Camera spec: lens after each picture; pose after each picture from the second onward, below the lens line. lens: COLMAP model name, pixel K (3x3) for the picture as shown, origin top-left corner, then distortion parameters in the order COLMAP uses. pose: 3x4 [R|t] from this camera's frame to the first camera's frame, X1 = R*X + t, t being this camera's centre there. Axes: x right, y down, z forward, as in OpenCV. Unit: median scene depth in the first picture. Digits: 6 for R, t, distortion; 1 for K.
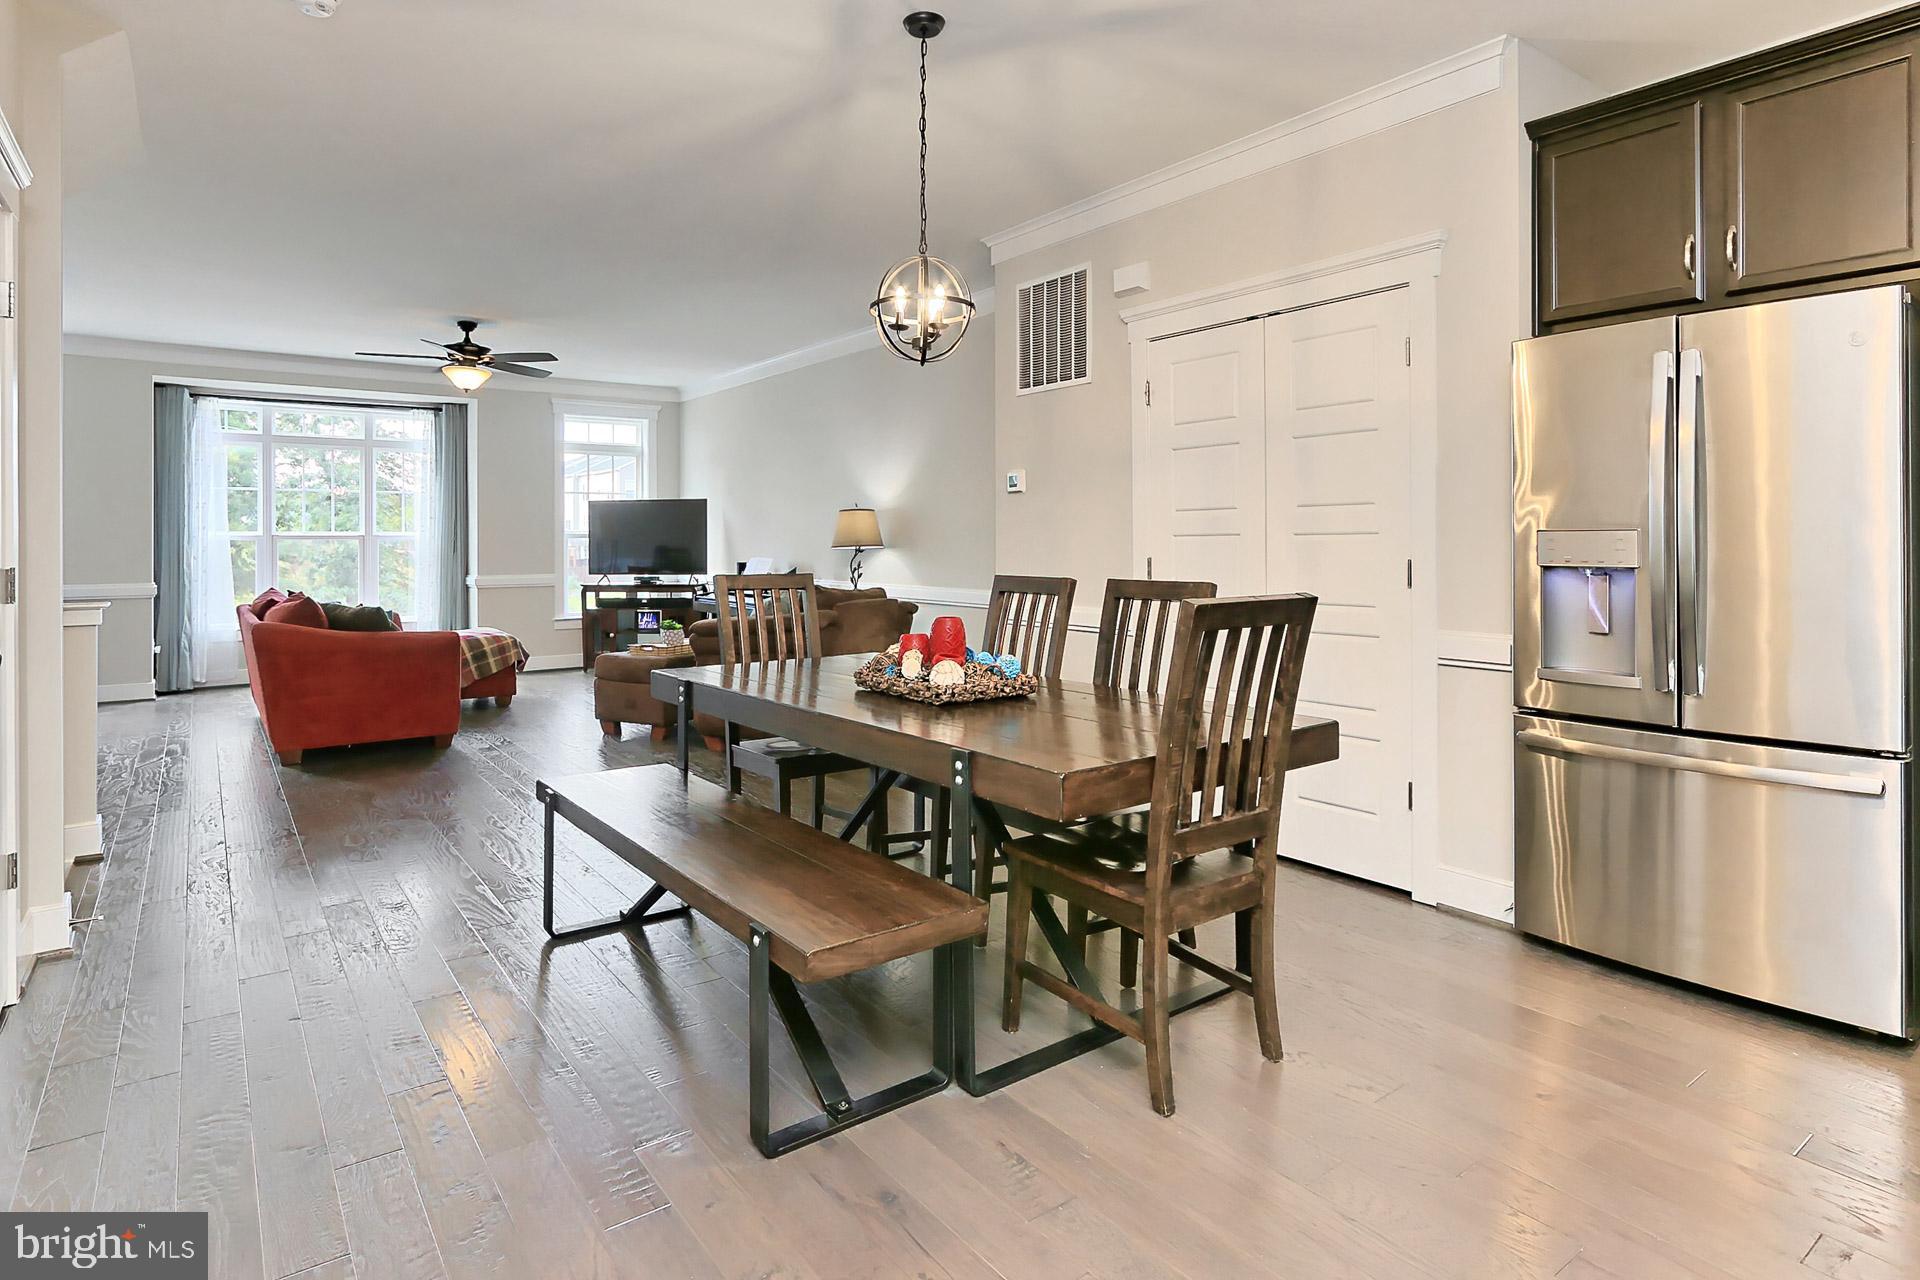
lens RADIAL K [[1006.1, 0, 952.9], [0, 1006.1, 519.2], [0, 0, 1]] dist [-0.004805, -0.000435]
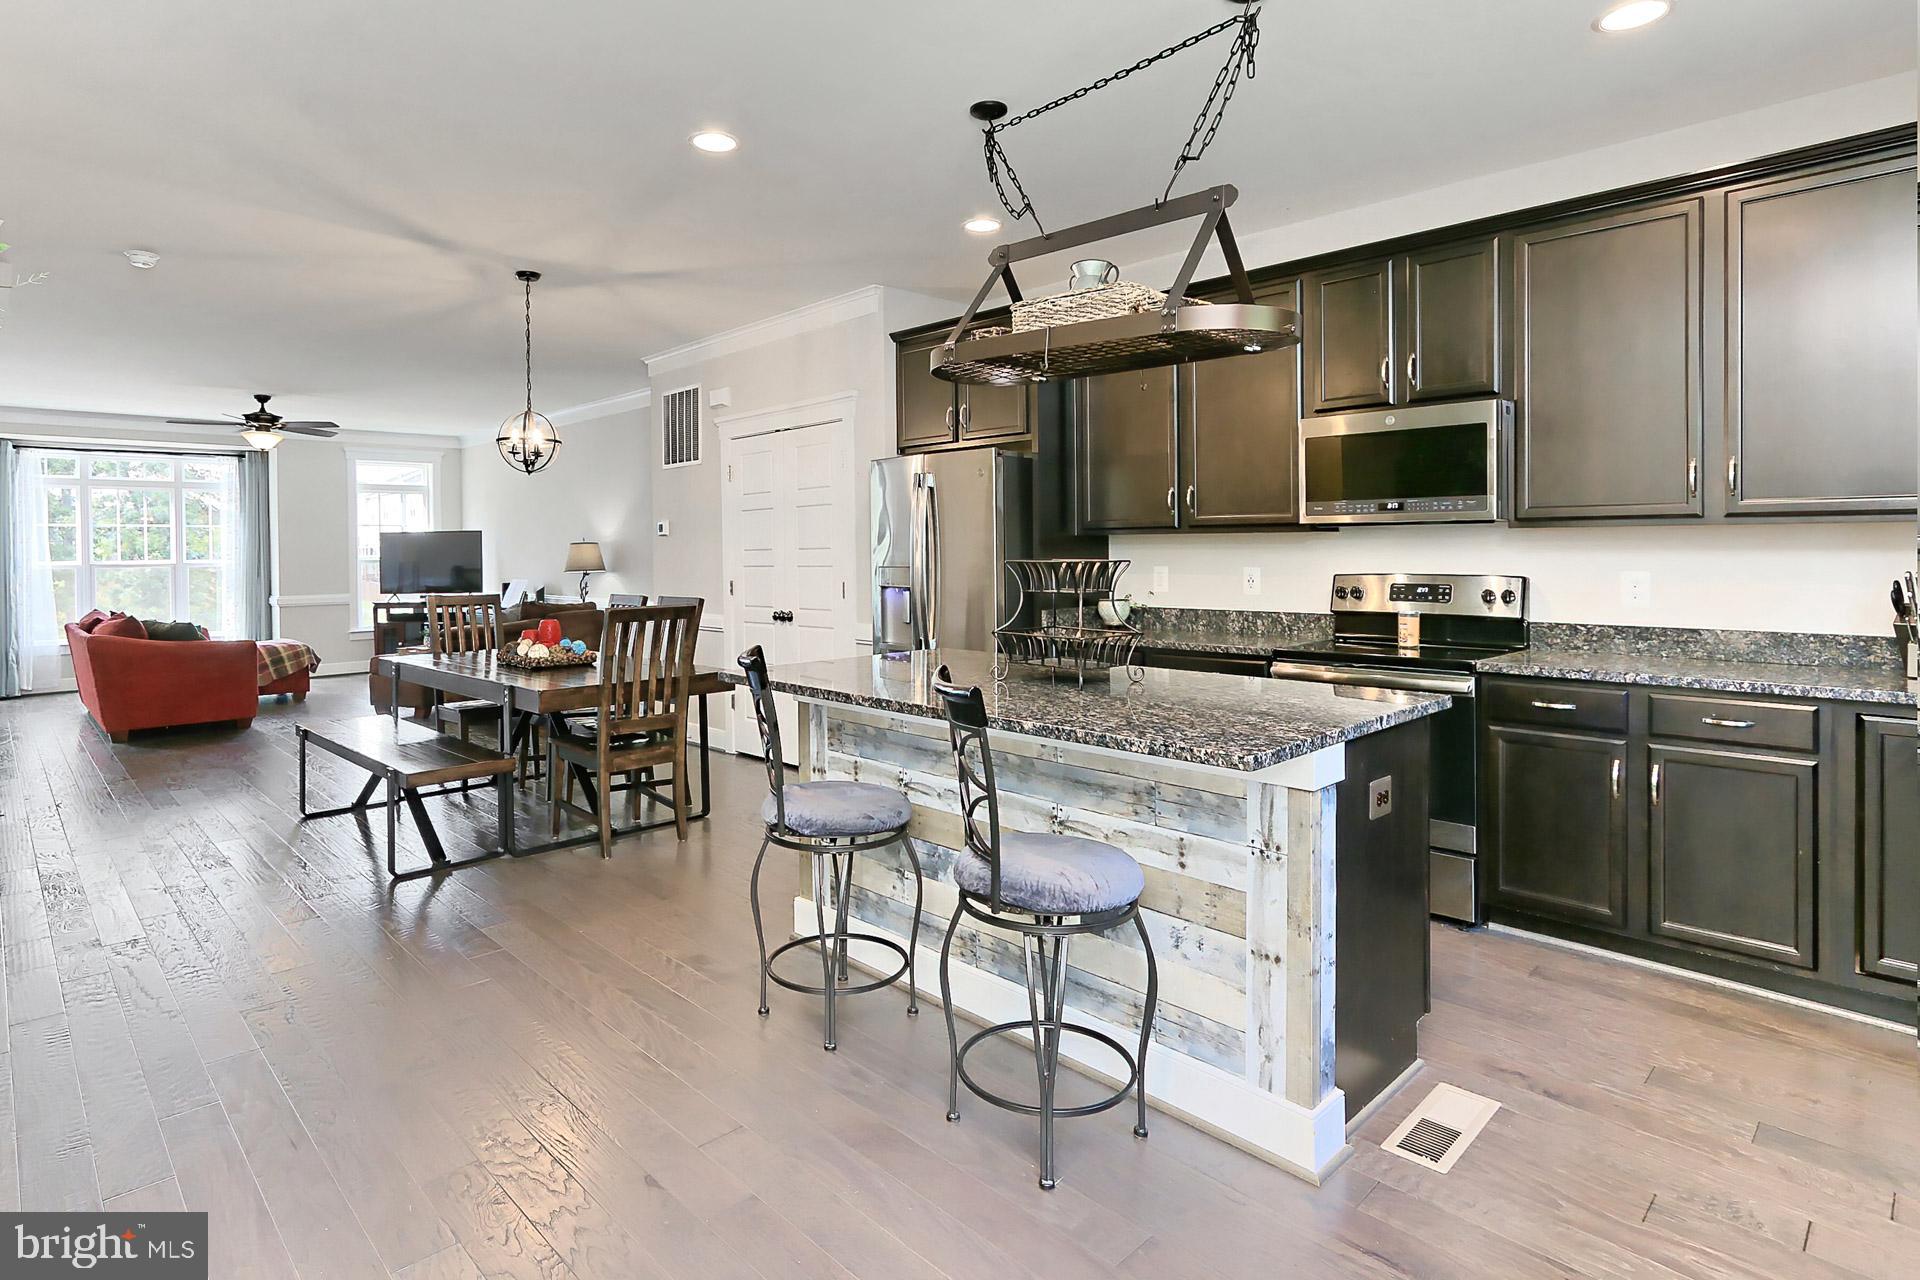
lens RADIAL K [[1022.9, 0, 954.9], [0, 1022.9, 541.1], [0, 0, 1]] dist [-0.002693, -0.000964]
pose [[0.992319, -0.007721, 0.123468, 0.192911], [0.006103, 0.999891, 0.013478, -0.023083], [-0.123559, -0.012621, 0.992257, -0.335295]]
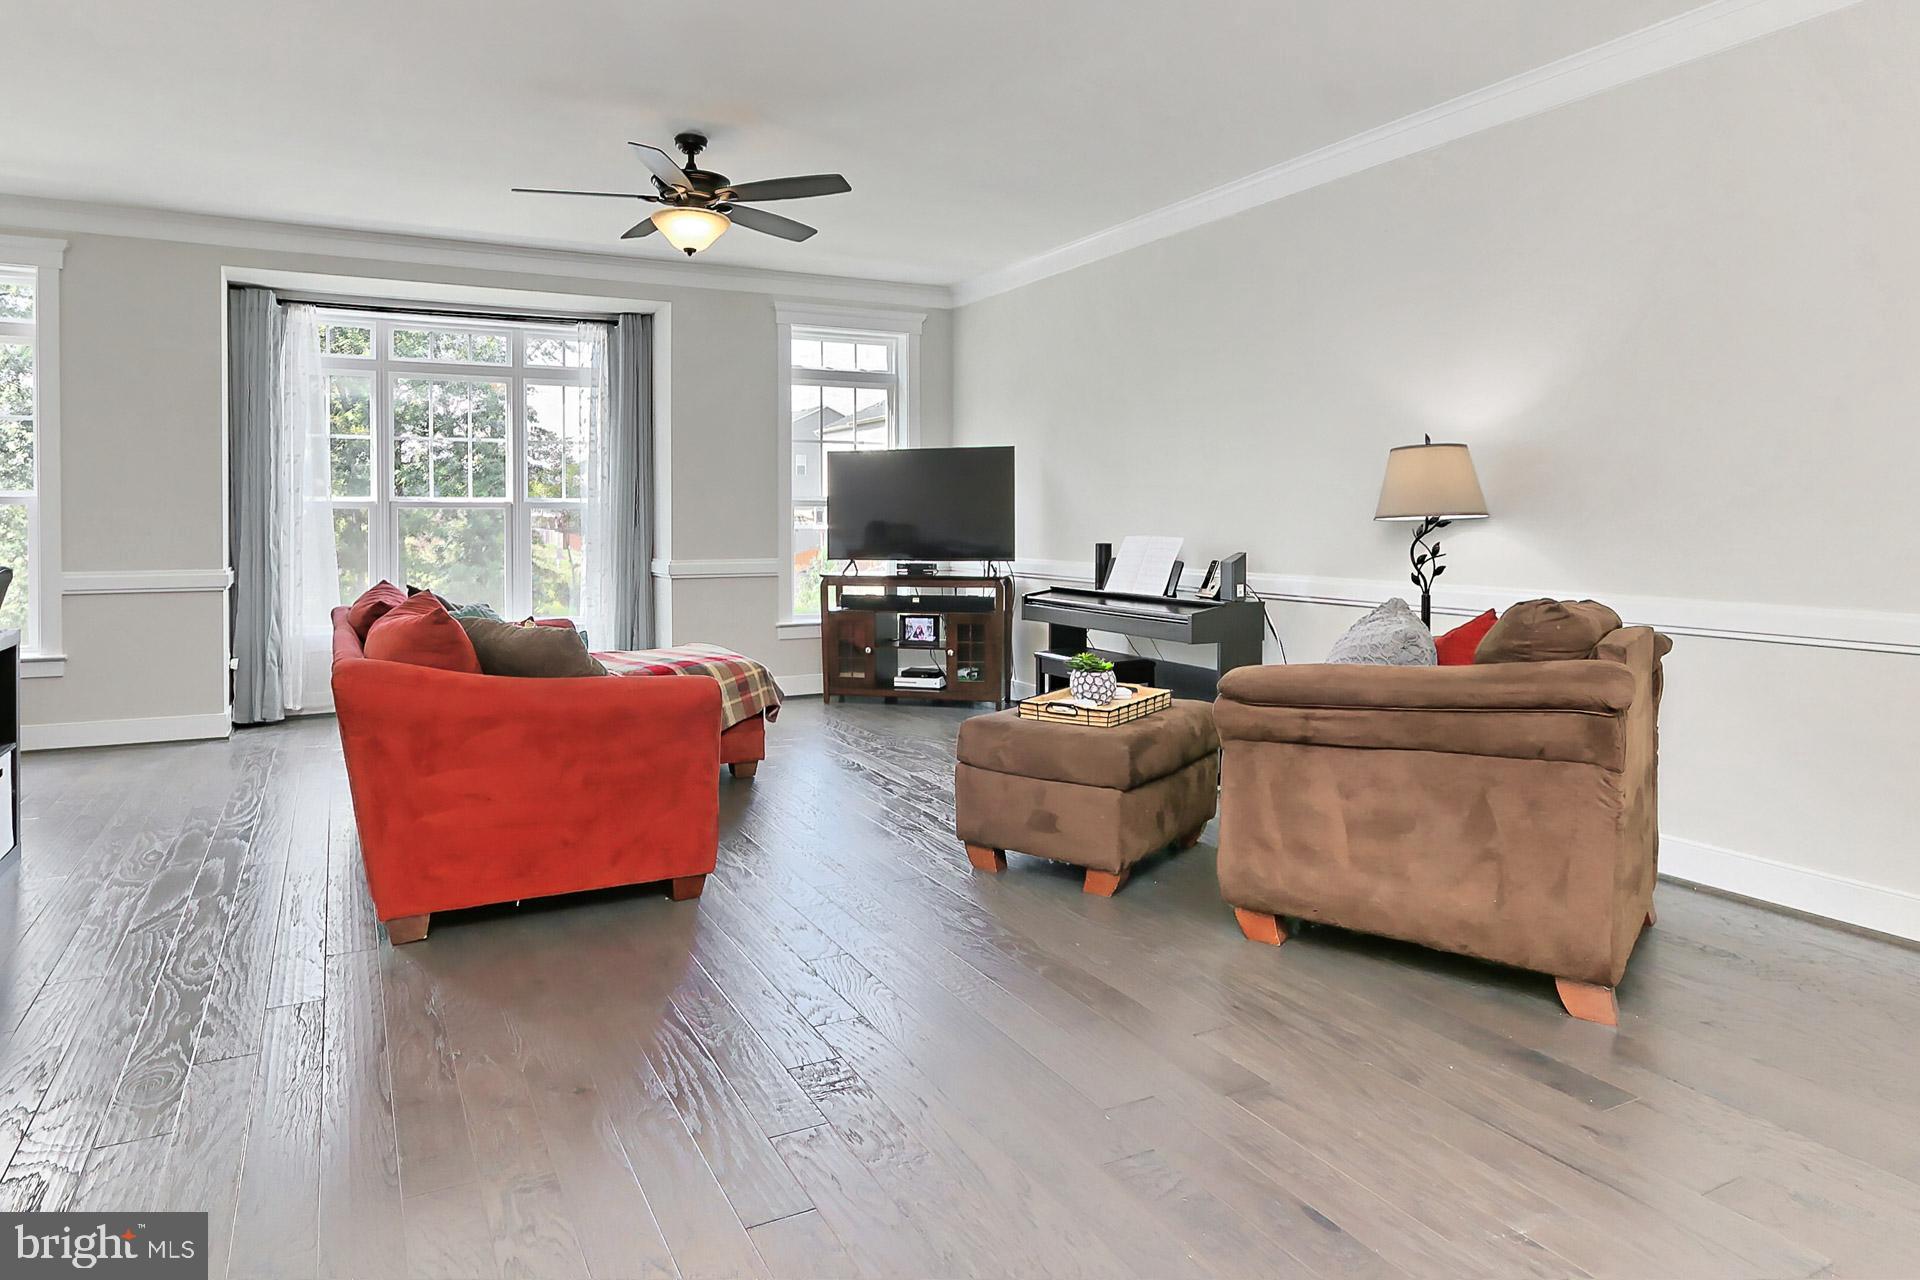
lens RADIAL K [[1031.5, 0, 962.9], [0, 1031.5, 510.7], [0, 0, 1]] dist [-0.002441, -0.000134]
pose [[0.995169, 0.002057, -0.098156, -0.235497], [-0.000789, 0.999916, 0.012952, 0.014711], [0.098175, -0.012812, 0.995087, 0.364570]]
